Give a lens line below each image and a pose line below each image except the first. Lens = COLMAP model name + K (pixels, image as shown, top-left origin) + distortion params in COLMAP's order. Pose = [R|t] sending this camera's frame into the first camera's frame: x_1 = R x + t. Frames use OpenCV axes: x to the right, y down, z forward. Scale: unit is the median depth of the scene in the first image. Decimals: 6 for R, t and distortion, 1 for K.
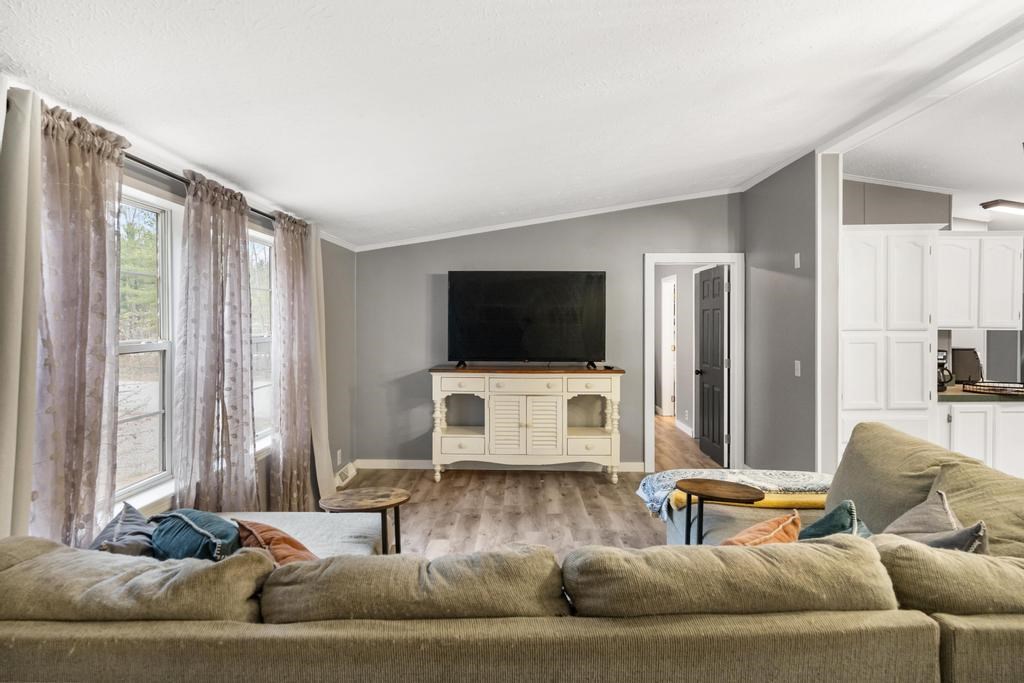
lens RADIAL K [[560.0, 0, 500.8], [0, 560.0, 325.6], [0, 0, 1]] dist [-0.005859, -0.001545]
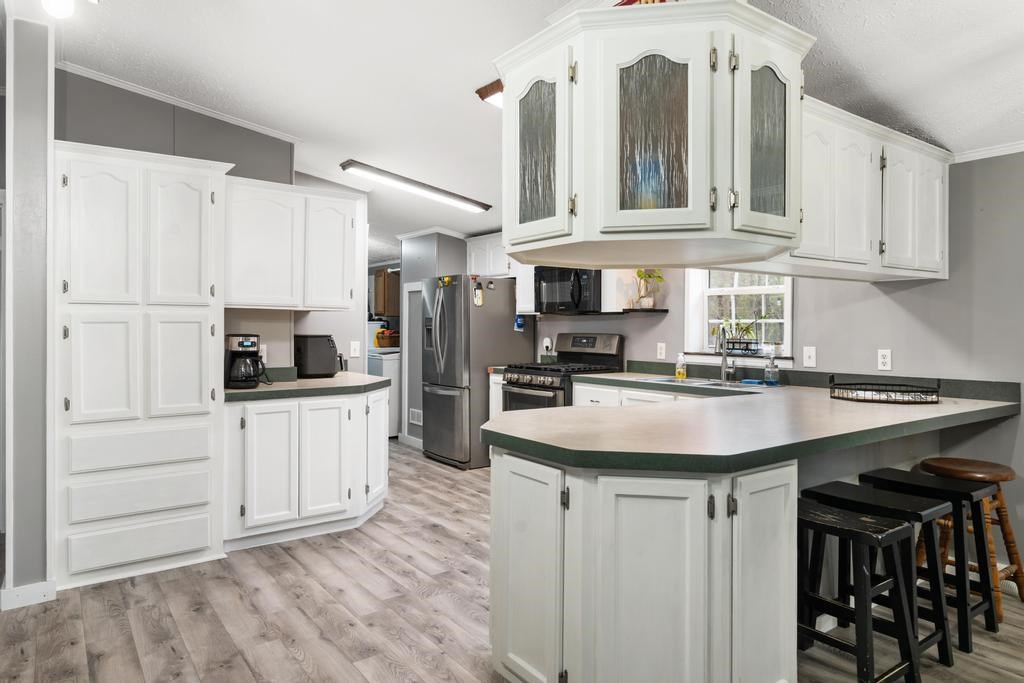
lens RADIAL K [[635.5, 0, 510.1], [0, 635.5, 328.4], [0, 0, 1]] dist [-0.004223, 0.003043]
pose [[0.790629, 0.005487, 0.612271, 0.493562], [-0.004409, 0.999985, -0.003268, 0.033967], [-0.612279, -0.000116, 0.790642, 0.082016]]
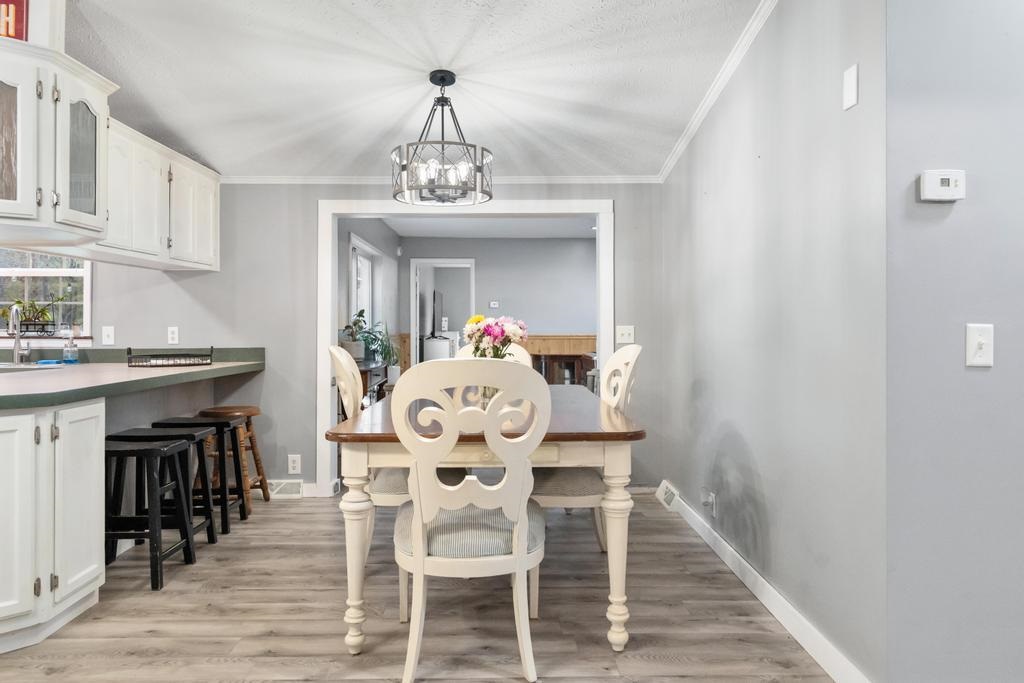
lens RADIAL K [[720.8, 0, 512.8], [0, 720.8, 316.4], [0, 0, 1]] dist [-0.002586, 0.007617]
pose [[-0.050662, 0.014557, 0.998610, 0.251329], [0.005664, 0.999882, -0.014288, 0.057072], [-0.998700, 0.004933, -0.050739, -0.027640]]
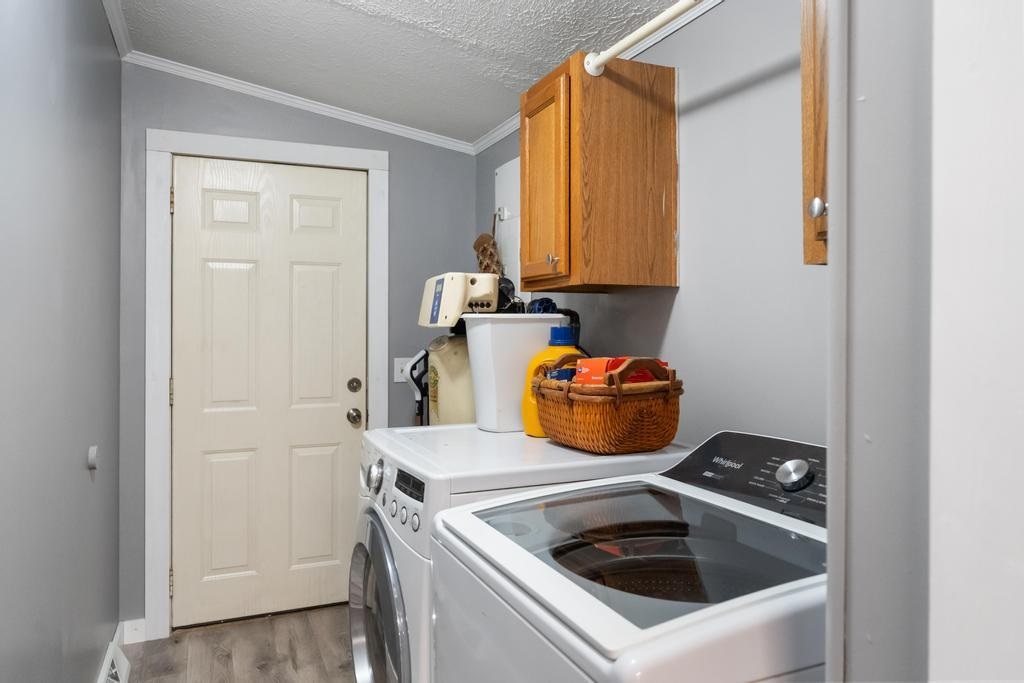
lens RADIAL K [[720.8, 0, 513.1], [0, 720.8, 337.4], [0, 0, 1]] dist [-0.002586, 0.007617]
pose [[0.902297, -0.000042, 0.431114, 1.072466], [-0.000715, 0.999998, 0.001594, 0.024648], [-0.431114, -0.001747, 0.902296, 1.293179]]
